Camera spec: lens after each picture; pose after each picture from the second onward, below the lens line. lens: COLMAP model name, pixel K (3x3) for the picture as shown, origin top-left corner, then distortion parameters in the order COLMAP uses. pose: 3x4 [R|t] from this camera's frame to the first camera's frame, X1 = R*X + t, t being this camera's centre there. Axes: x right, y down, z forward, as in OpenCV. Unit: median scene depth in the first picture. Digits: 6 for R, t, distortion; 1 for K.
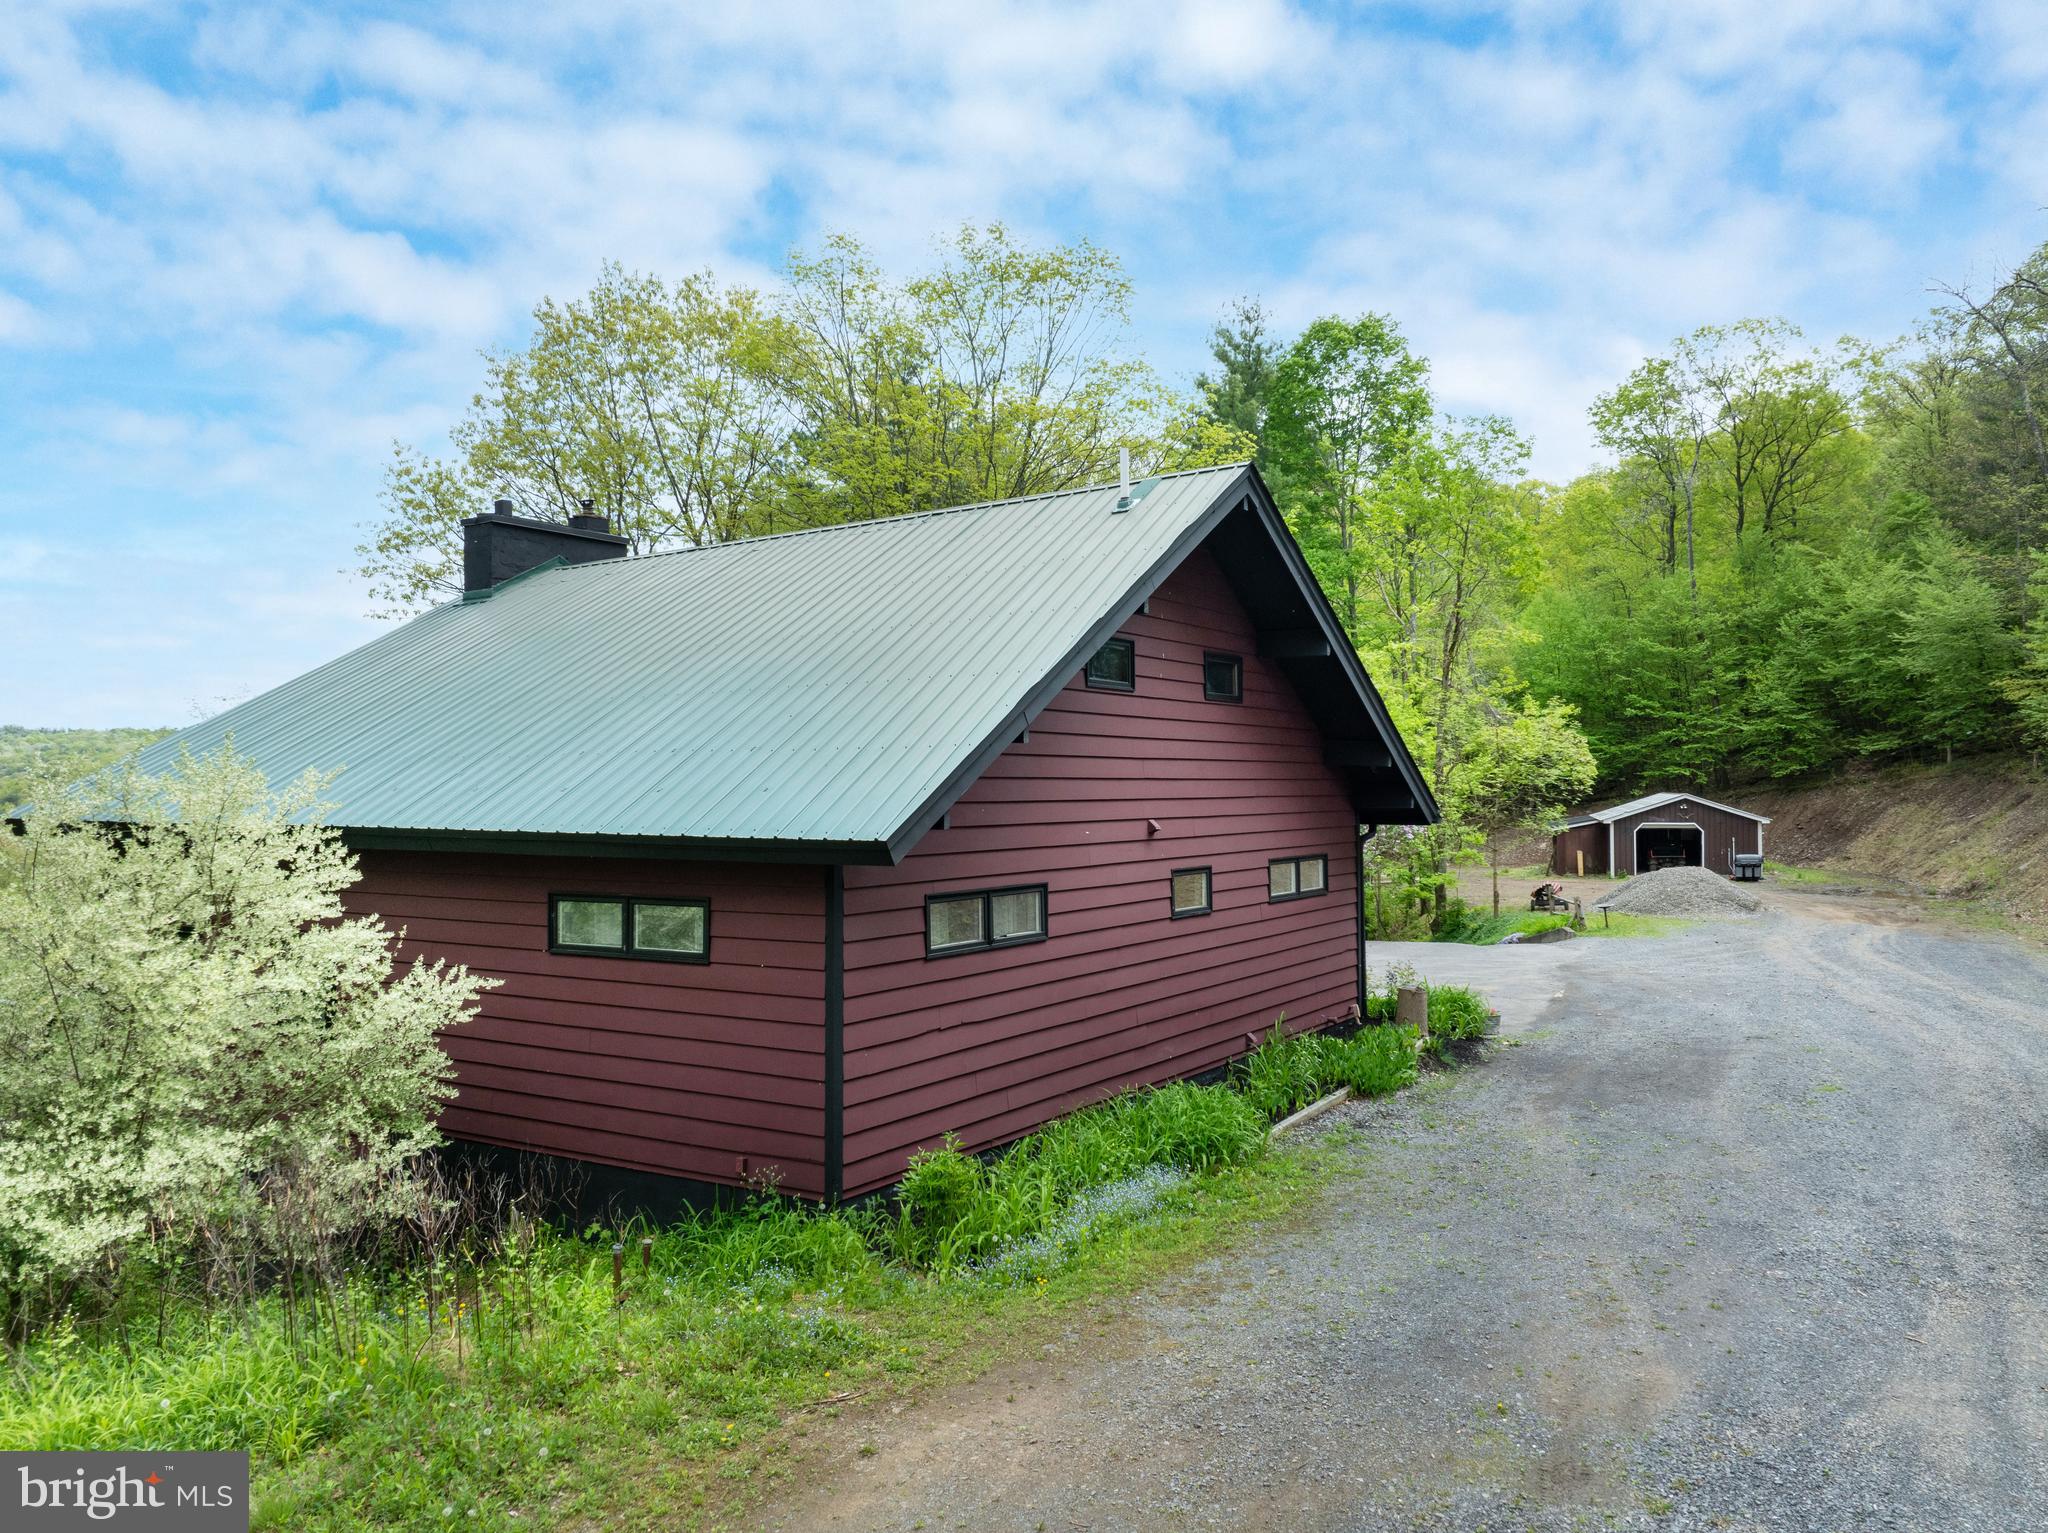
lens RADIAL K [[1447.9, 0, 1027.0], [0, 1447.9, 775.0], [0, 0, 1]] dist [-0.030039, -0.003352]
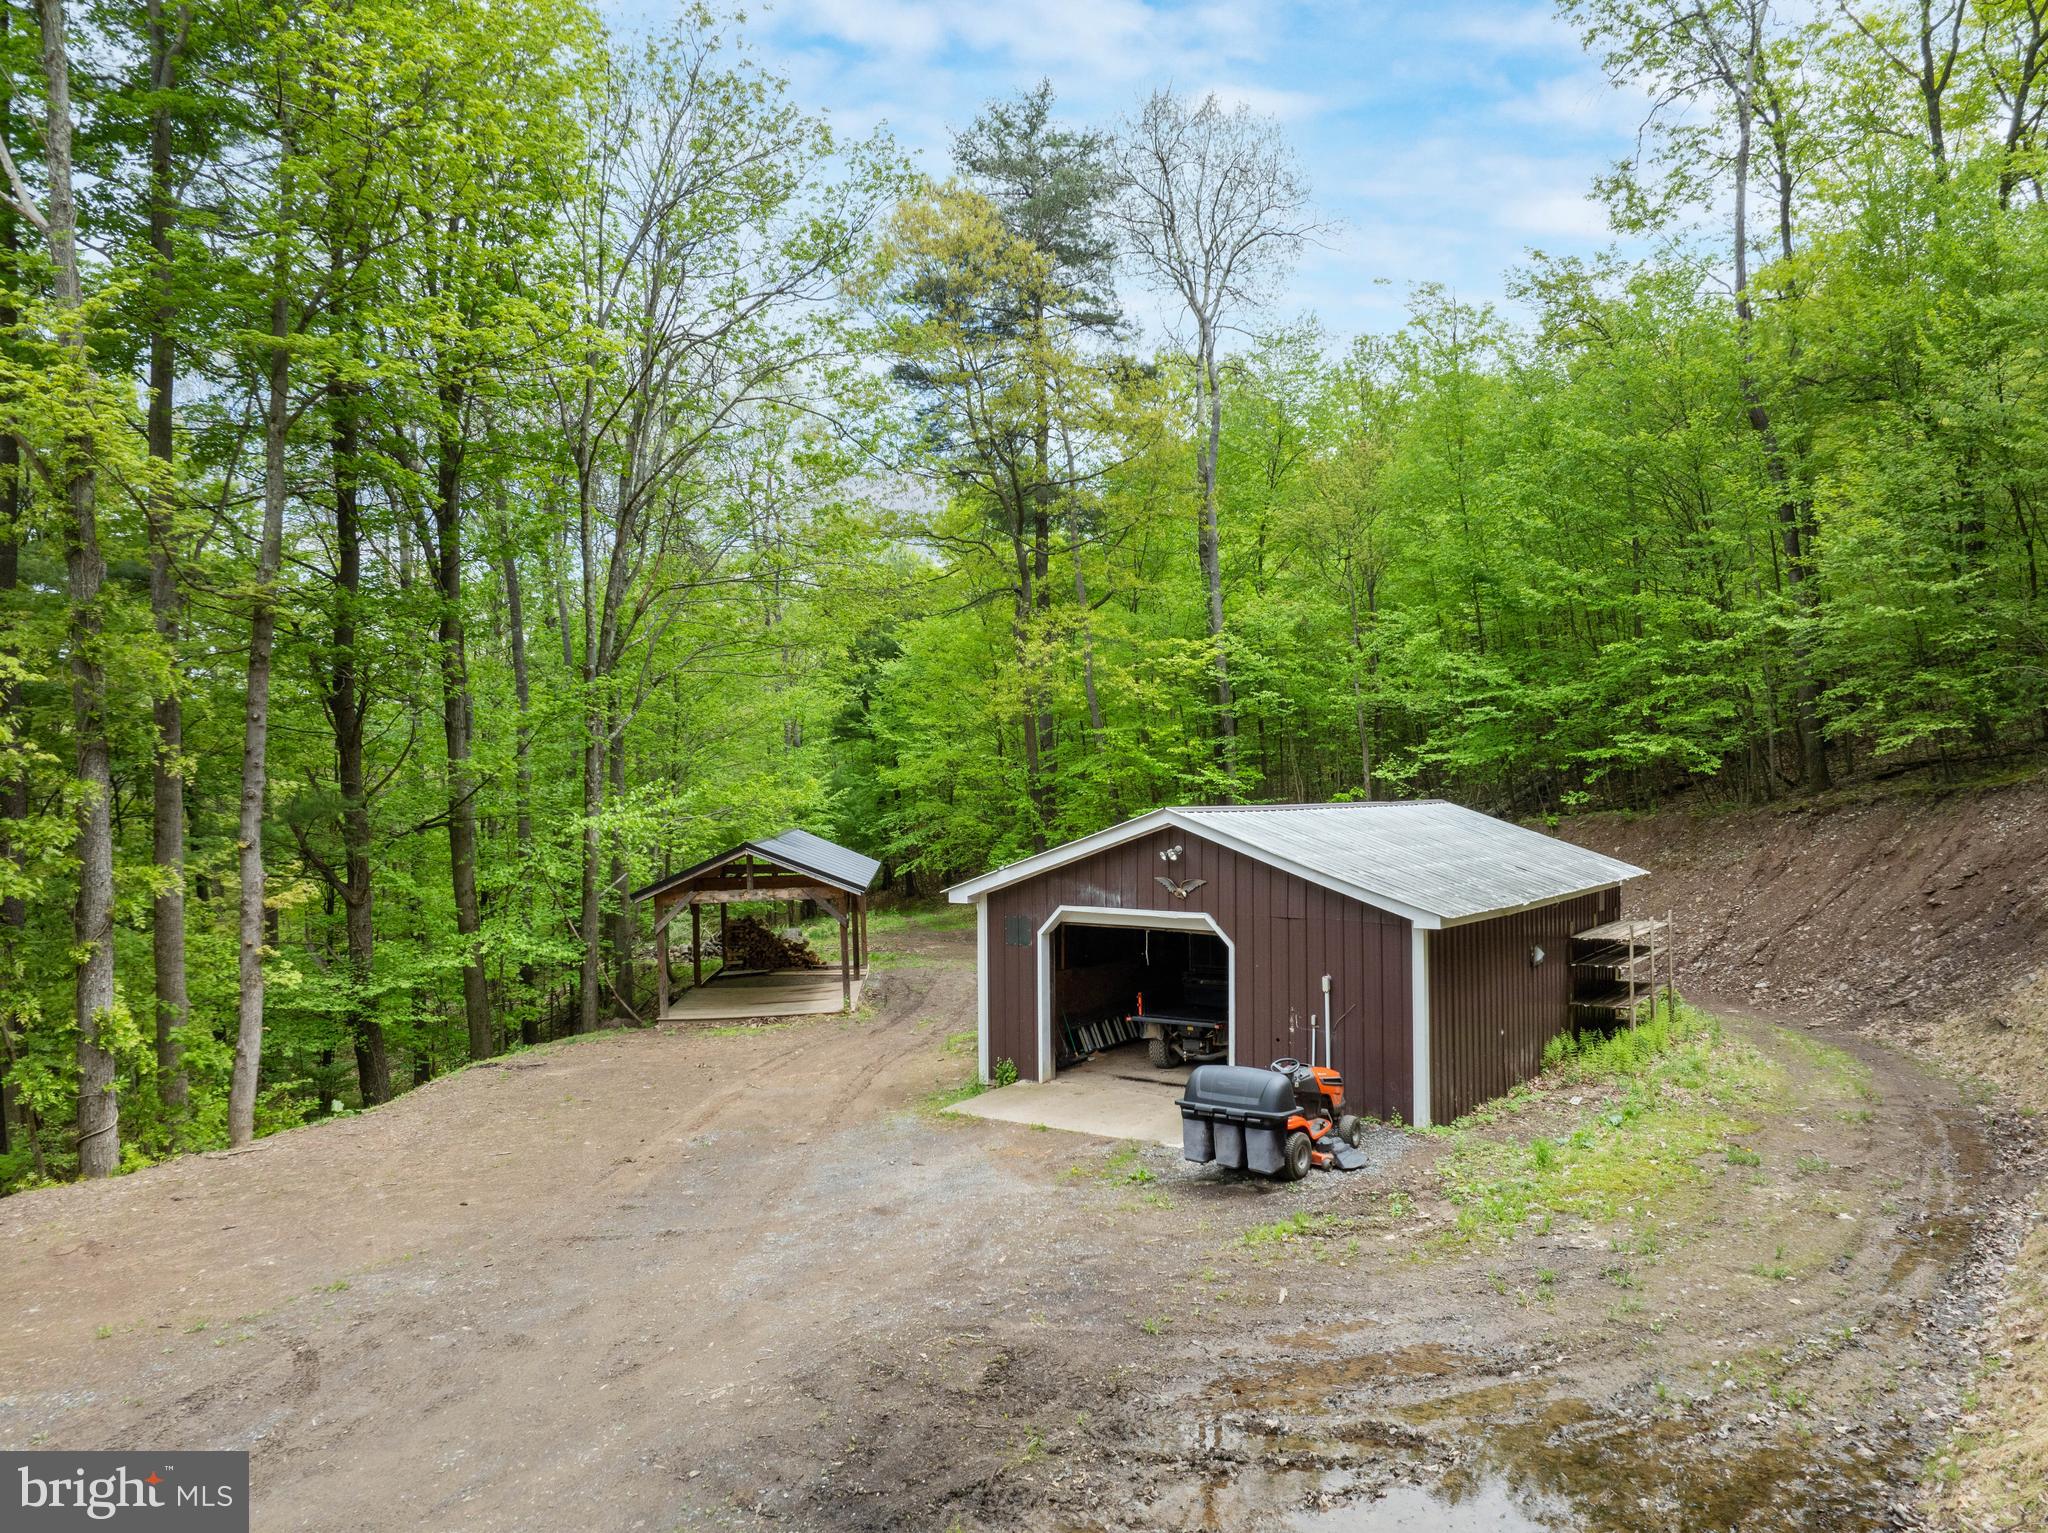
lens RADIAL K [[1447.9, 0, 1022.8], [0, 1447.9, 768.4], [0, 0, 1]] dist [-0.030039, -0.003352]
pose [[0.961077, 0.012675, -0.275990, 0.422095], [-0.010080, 0.999891, 0.010820, 0.002799], [0.276097, -0.007617, 0.961100, 0.609202]]
